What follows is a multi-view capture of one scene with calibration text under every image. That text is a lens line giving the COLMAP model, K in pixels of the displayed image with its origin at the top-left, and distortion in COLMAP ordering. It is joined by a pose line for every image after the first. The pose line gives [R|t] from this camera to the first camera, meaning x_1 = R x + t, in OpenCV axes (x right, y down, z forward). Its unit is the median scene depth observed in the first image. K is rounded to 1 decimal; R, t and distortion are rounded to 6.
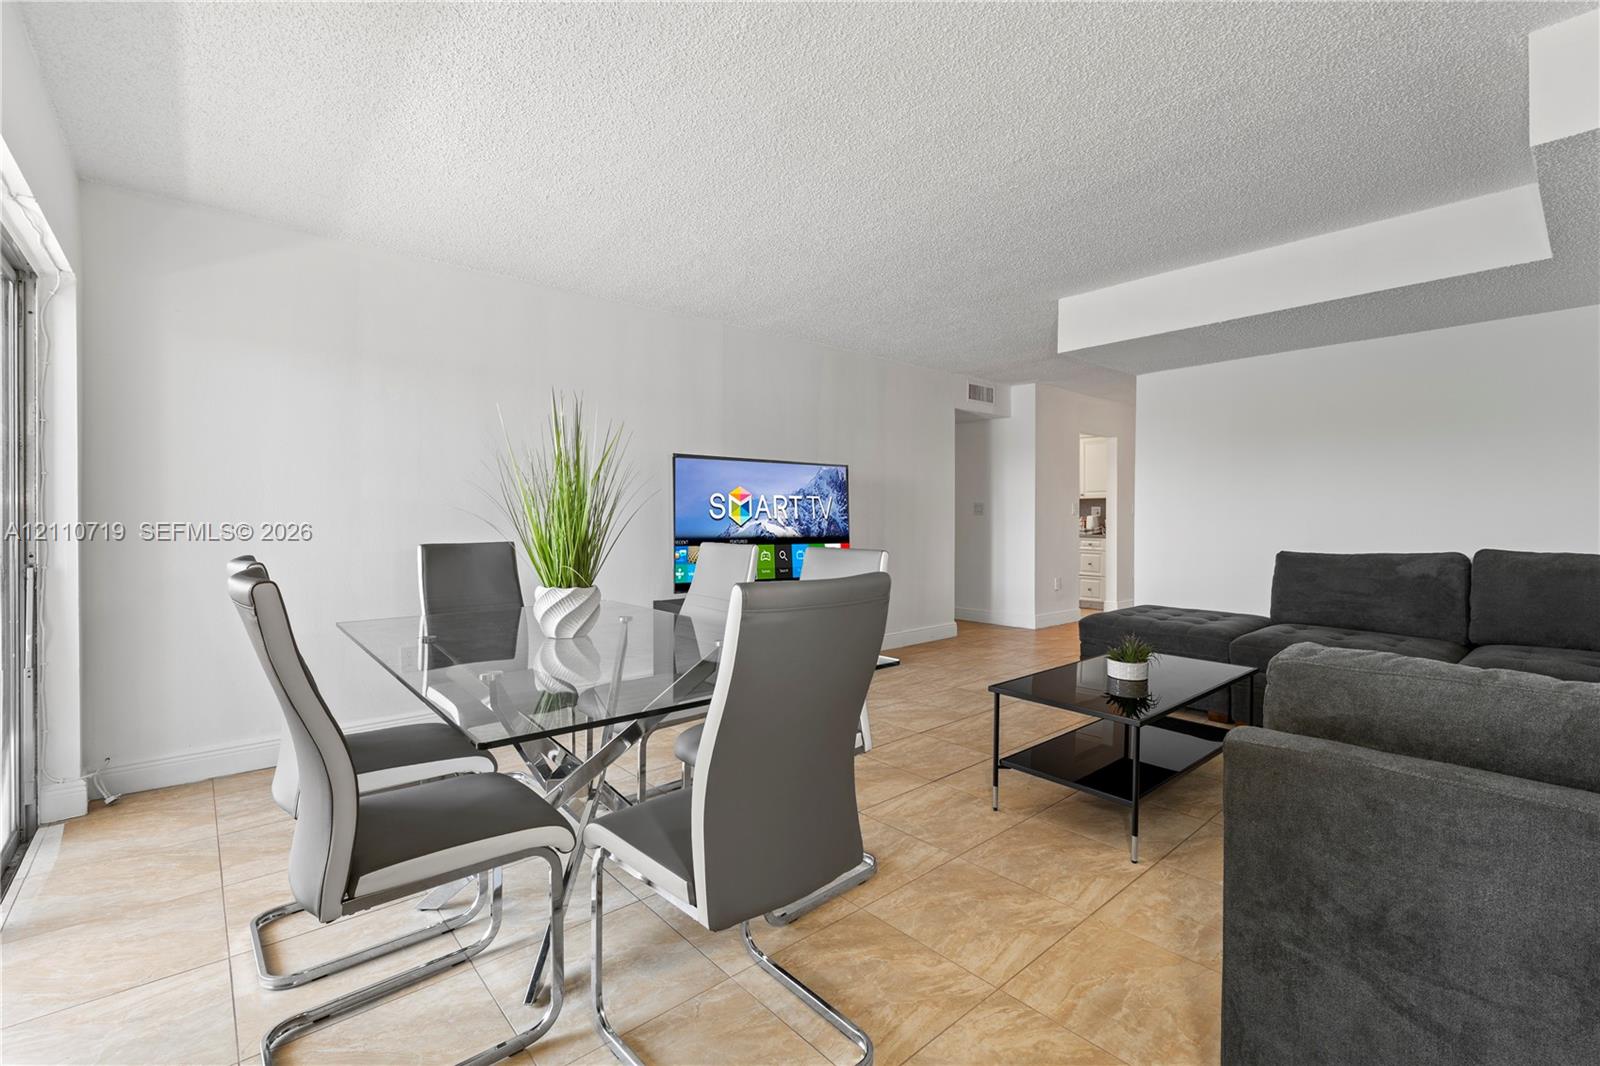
lens RADIAL K [[691.4, 0, 808.0], [0, 691.4, 526.7], [0, 0, 1]] dist [0.000411, 0.000154]
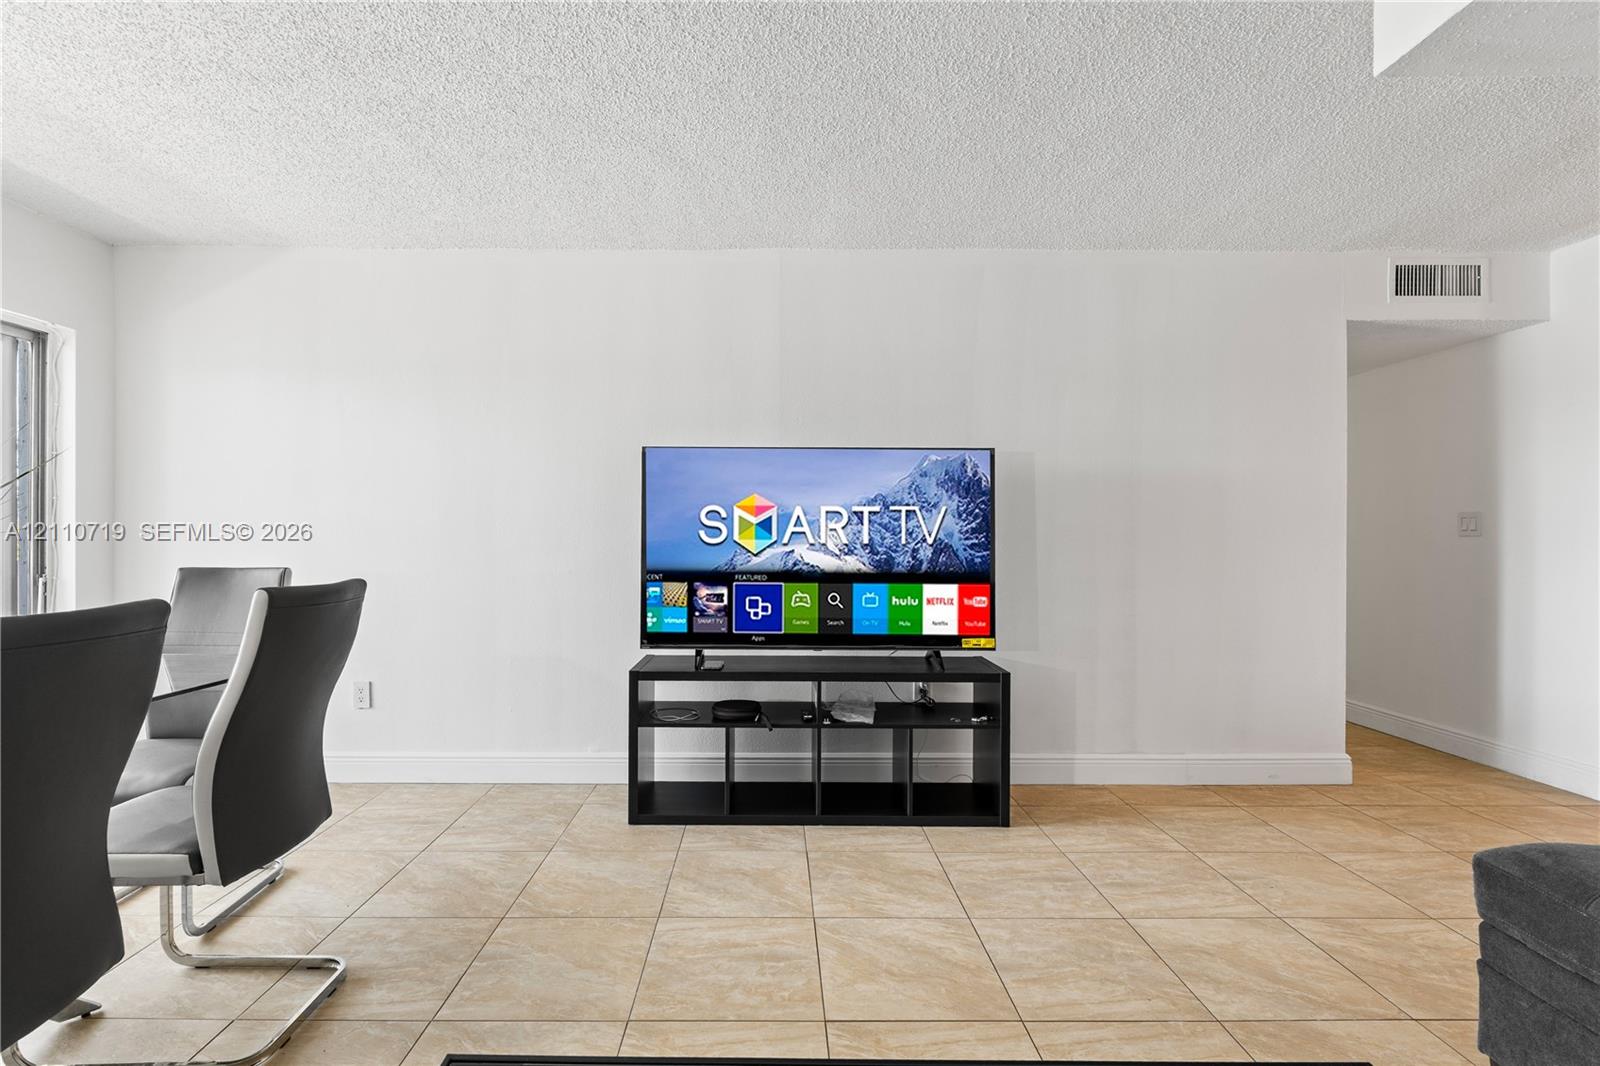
lens RADIAL K [[691.4, 0, 792.4], [0, 691.4, 531.0], [0, 0, 1]] dist [0.000411, 0.000154]
pose [[0.736802, -0.005987, -0.676082, 0.359672], [-0.007997, 0.999814, -0.017568, -0.011485], [0.676061, 0.018351, 0.736617, 0.514870]]
